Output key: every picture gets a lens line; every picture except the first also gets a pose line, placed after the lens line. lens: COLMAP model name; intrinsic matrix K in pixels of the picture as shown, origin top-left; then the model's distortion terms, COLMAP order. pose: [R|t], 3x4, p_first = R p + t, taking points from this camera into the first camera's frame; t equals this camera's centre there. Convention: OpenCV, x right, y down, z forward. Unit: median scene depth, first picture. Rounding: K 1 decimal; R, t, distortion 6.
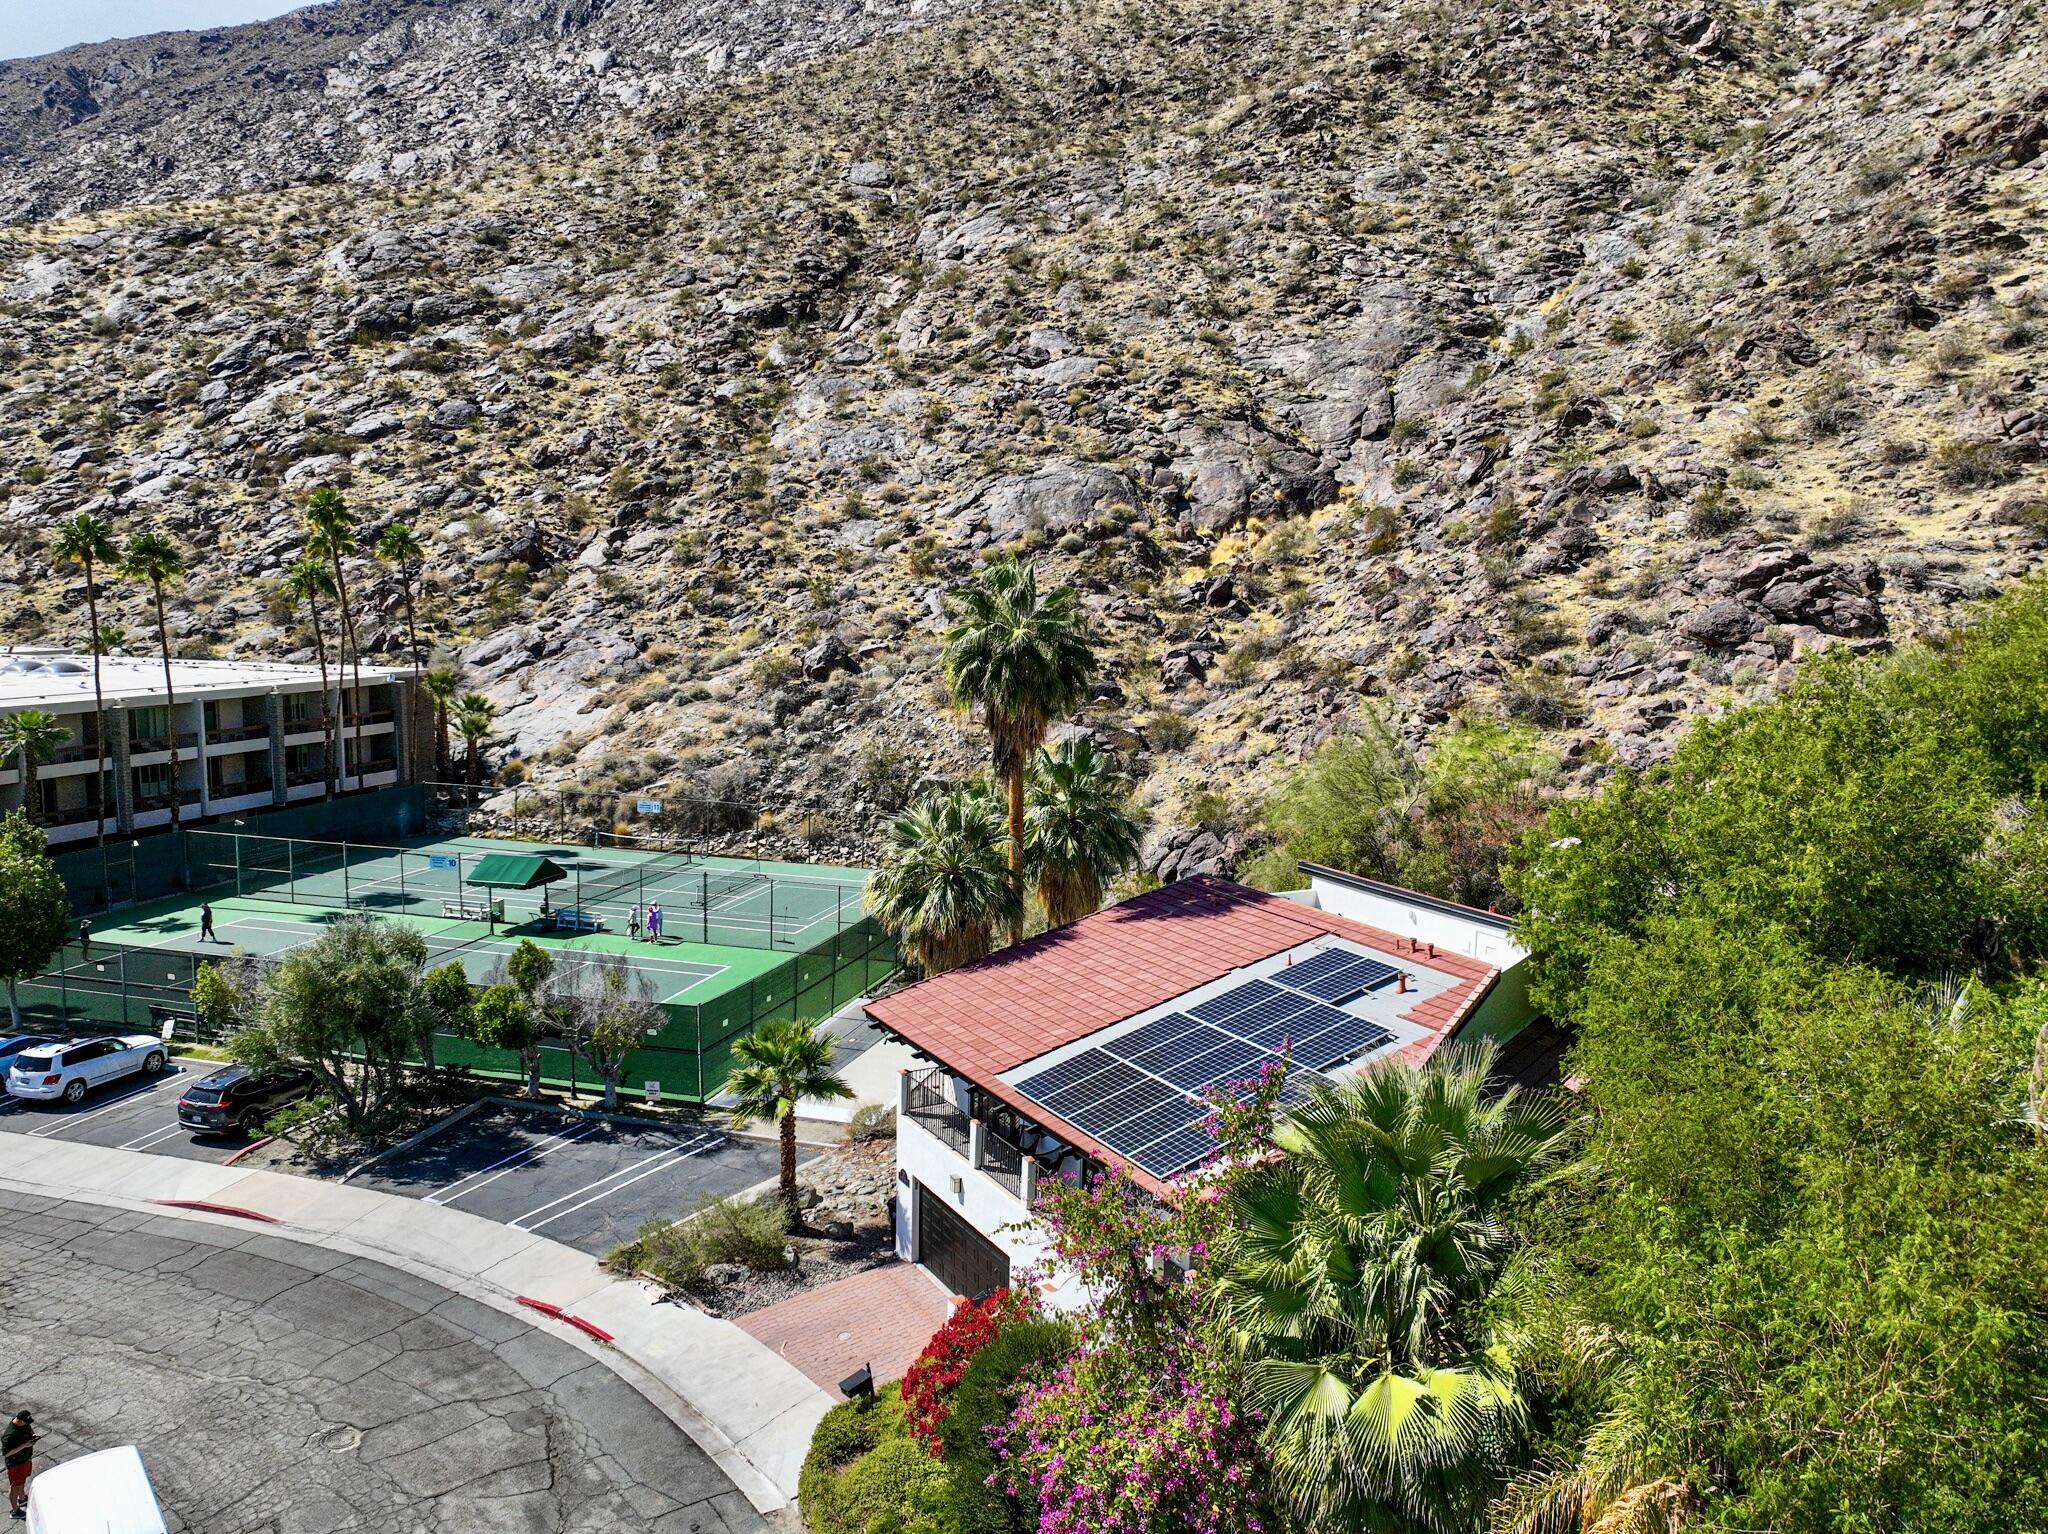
lens RADIAL K [[1502.8, 0, 1024.0], [0, 1502.8, 767.0], [0, 0, 1]] dist [0.001070, 0.005286]
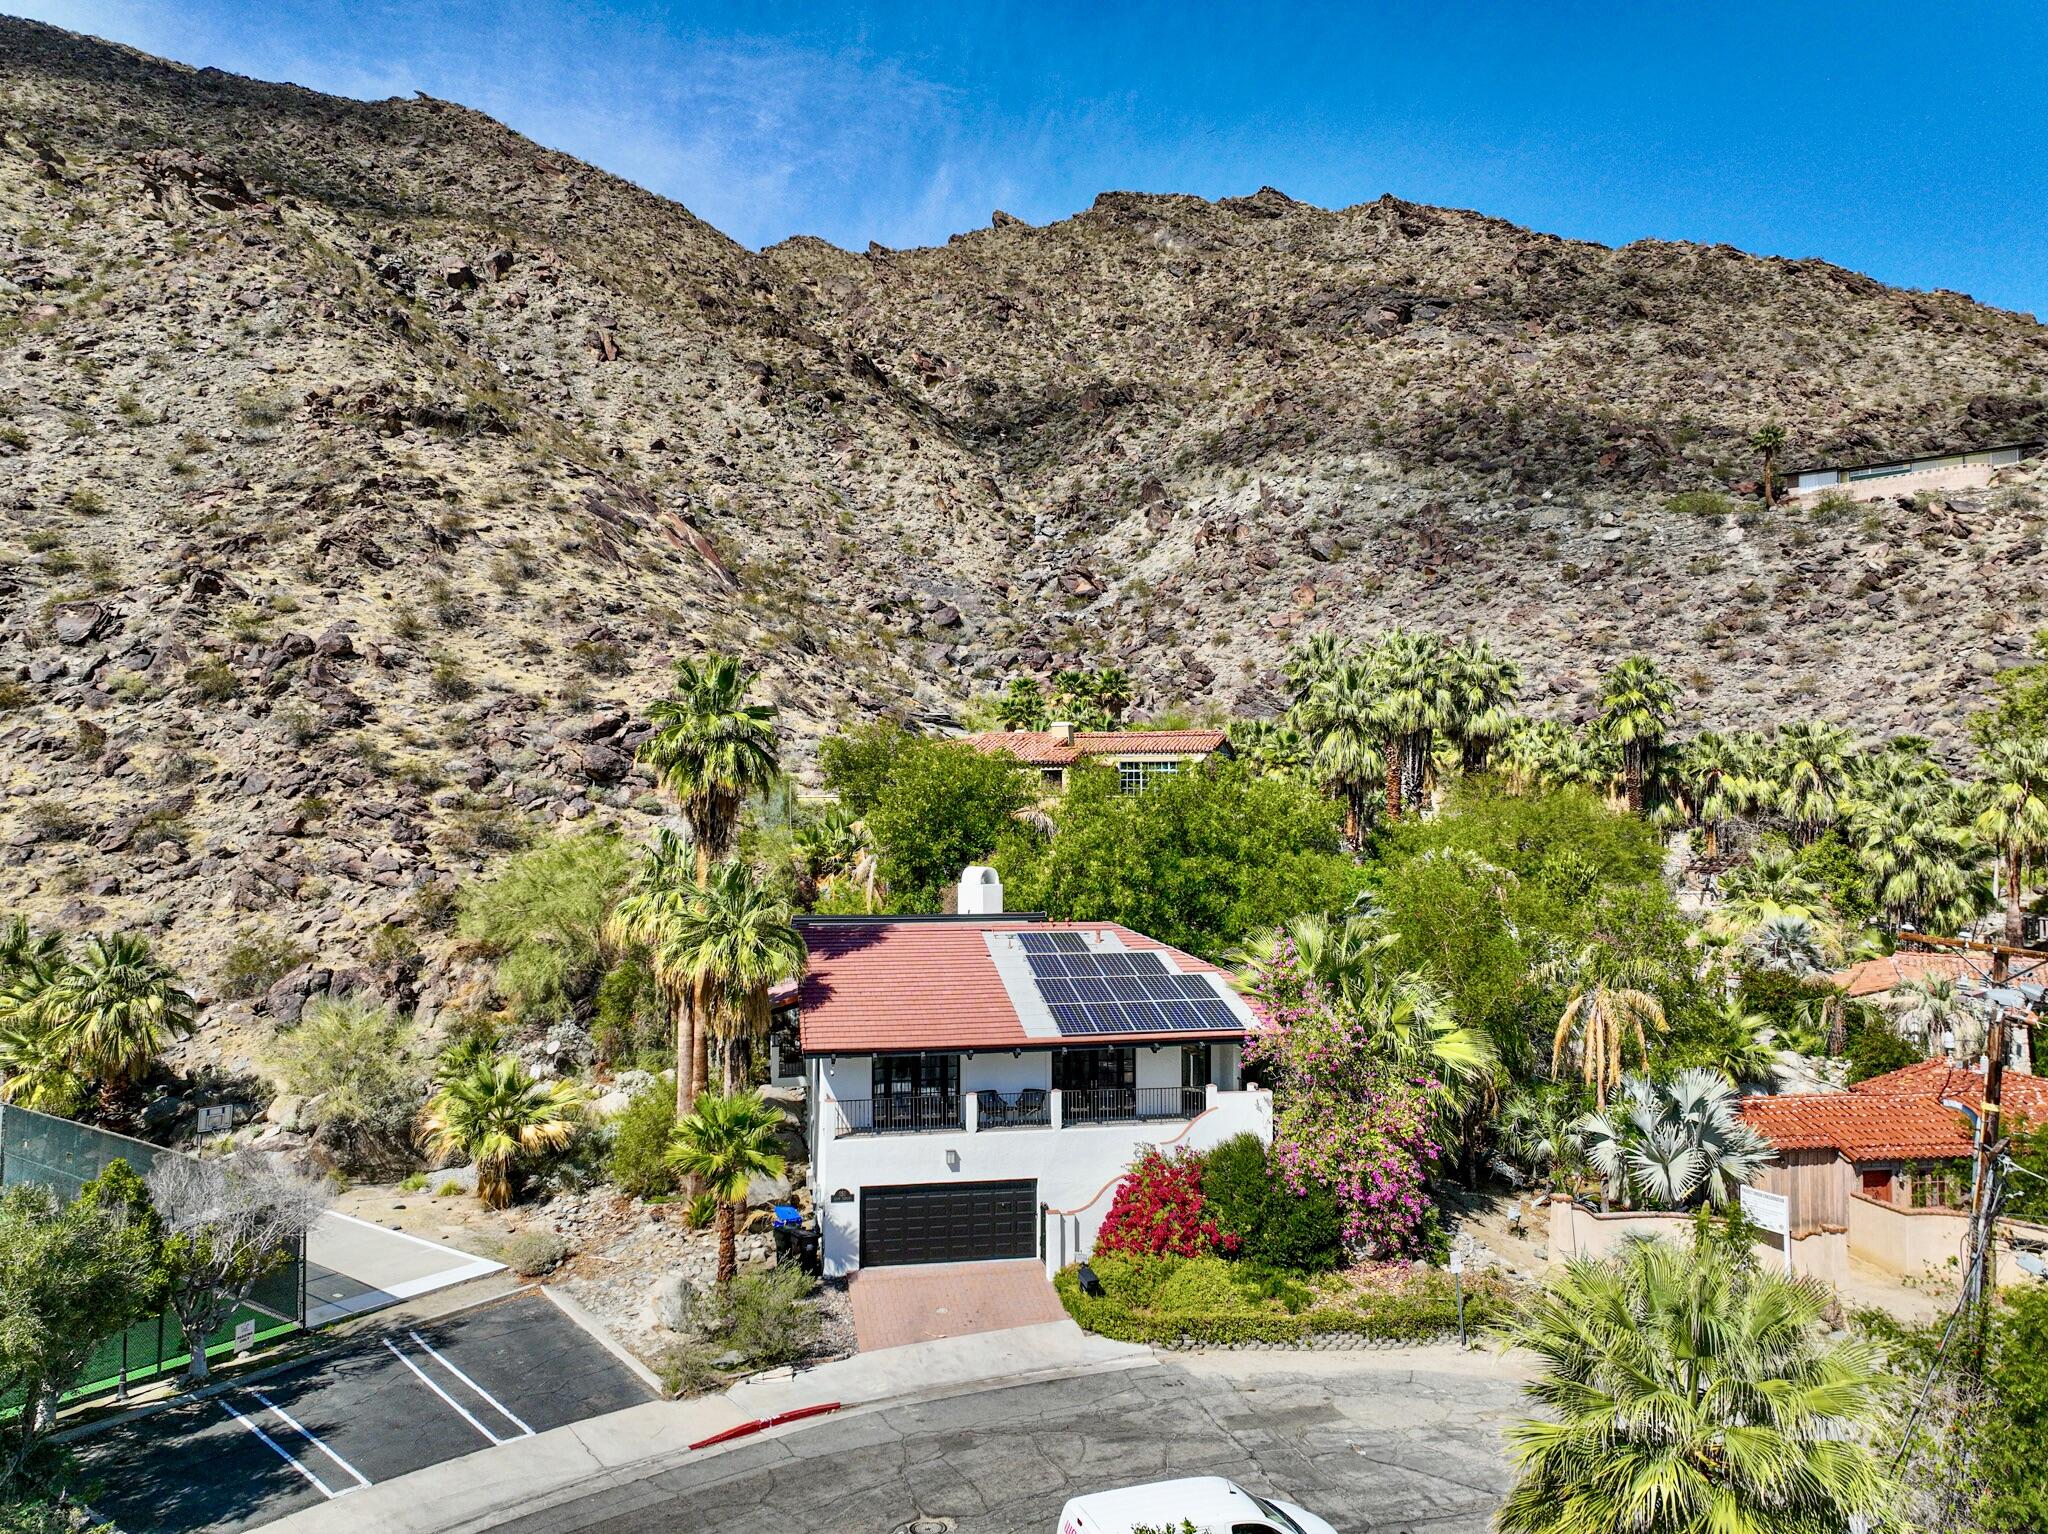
lens RADIAL K [[1448.0, 0, 1024.0], [0, 1448.0, 767.0], [0, 0, 1]] dist [-0.001582, 0.017711]
pose [[0.313347, 0.010624, 0.949579, -0.797349], [0.125884, 0.990648, -0.052623, 0.024257], [-0.941258, 0.136026, 0.309079, 0.377589]]
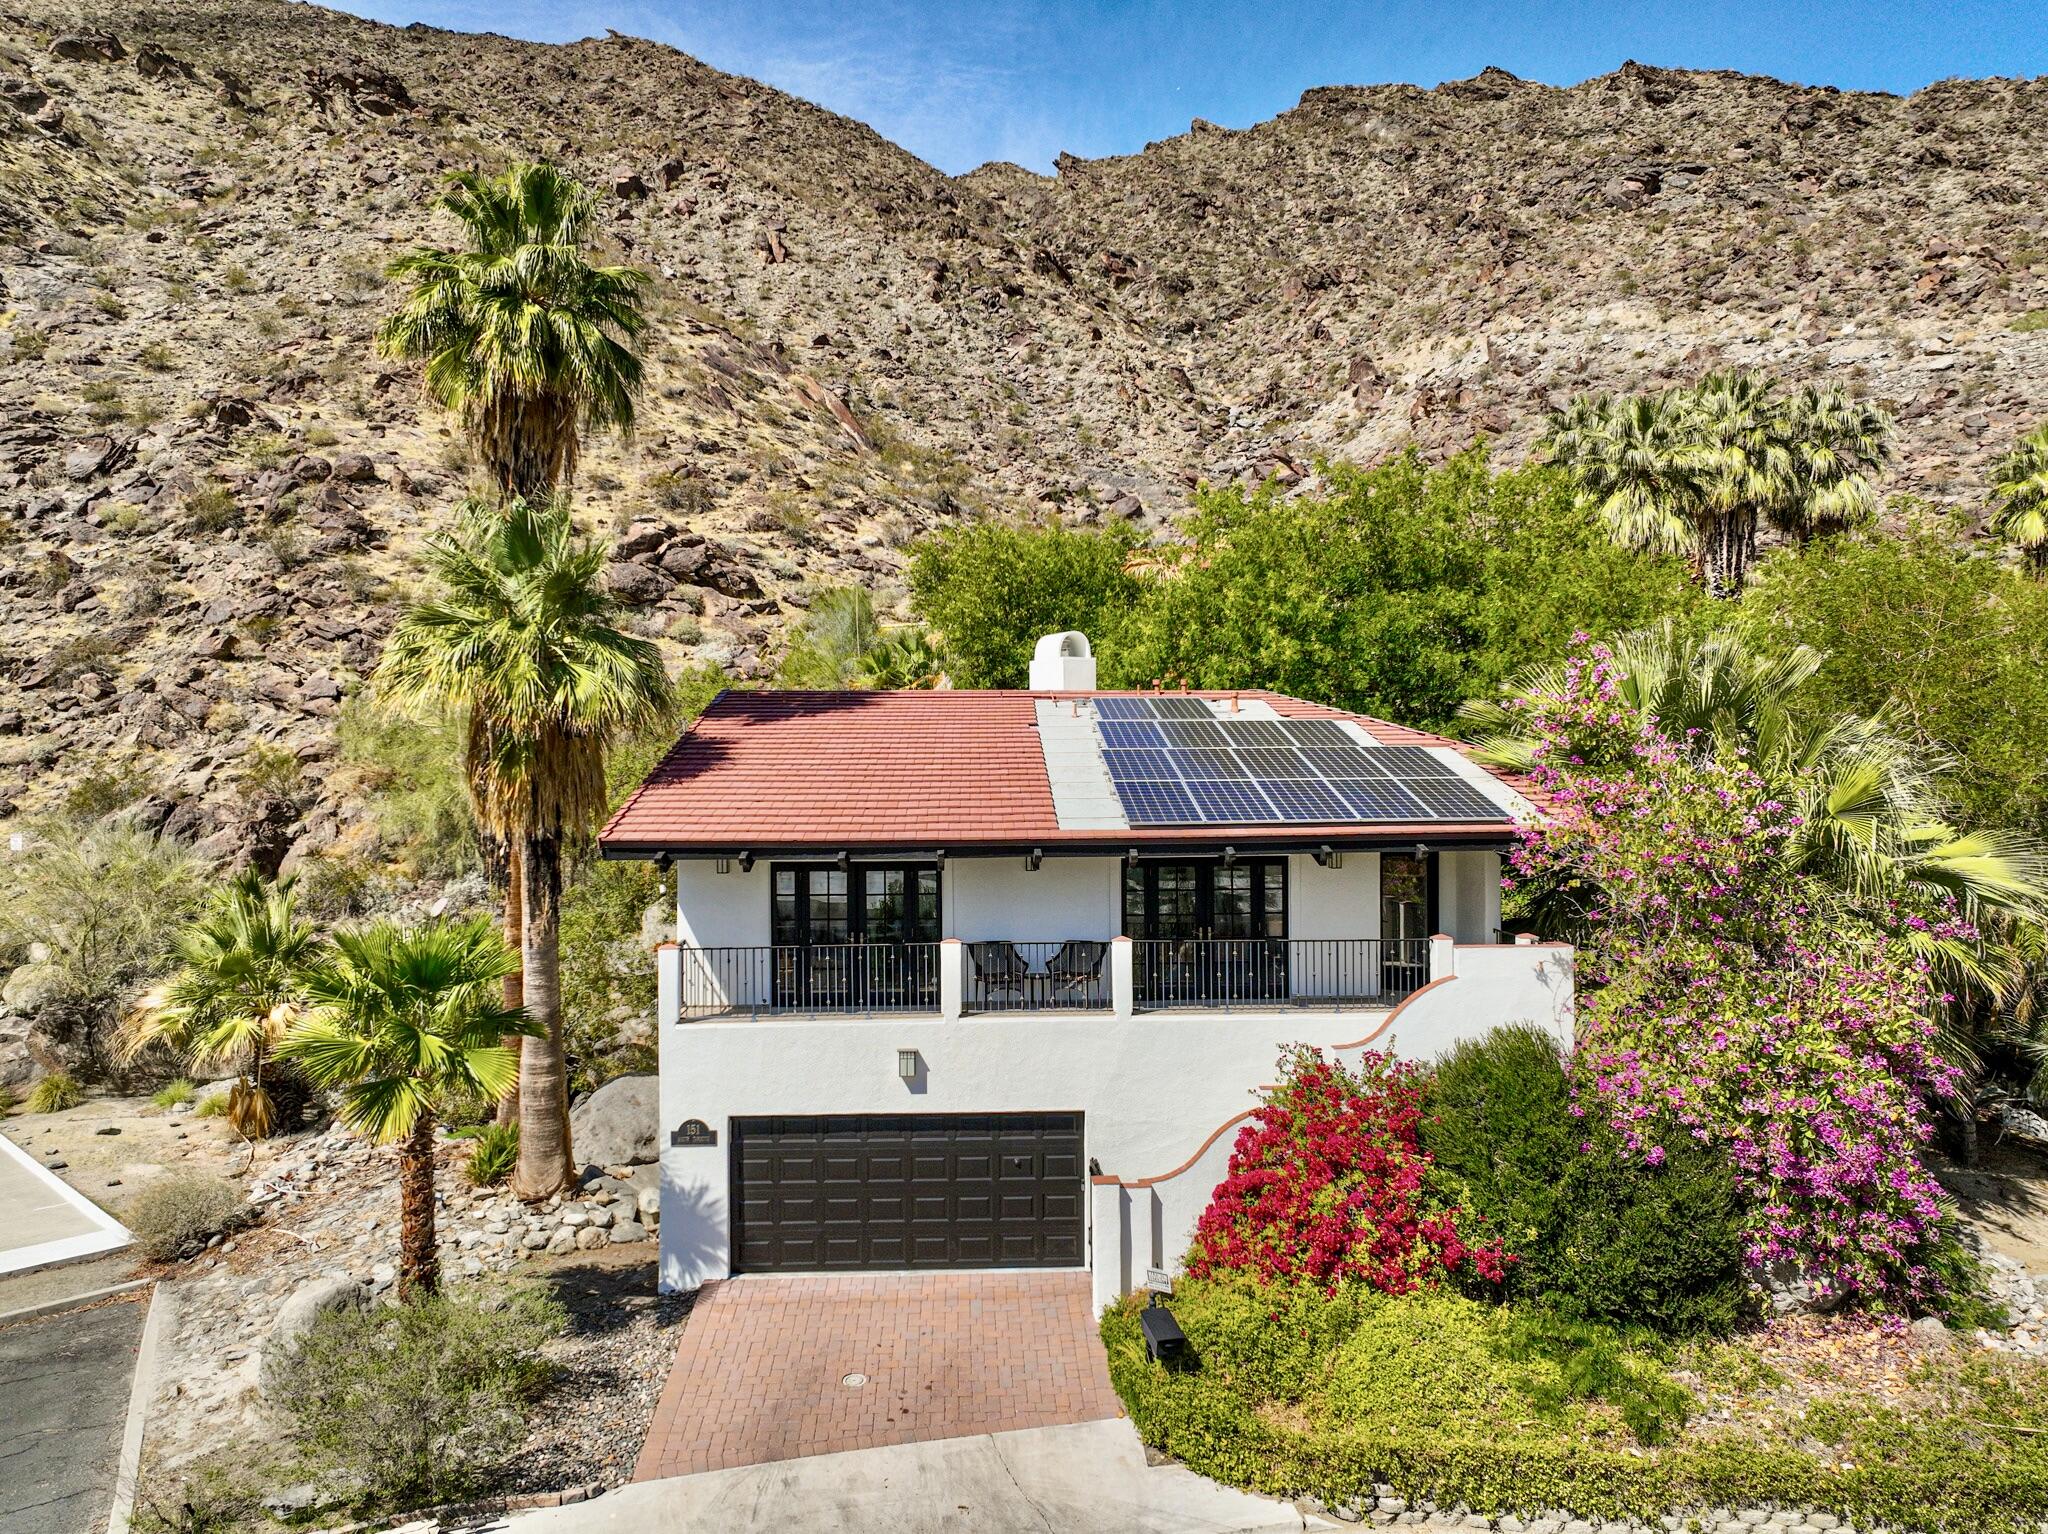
lens RADIAL K [[1442.3, 0, 1024.0], [0, 1442.3, 767.0], [0, 0, 1]] dist [-0.001554, 0.017381]
pose [[0.447149, -0.022023, 0.894188, -0.381385], [0.126985, 0.991134, -0.039090, 0.130775], [-0.885400, 0.131028, 0.445981, 0.476140]]
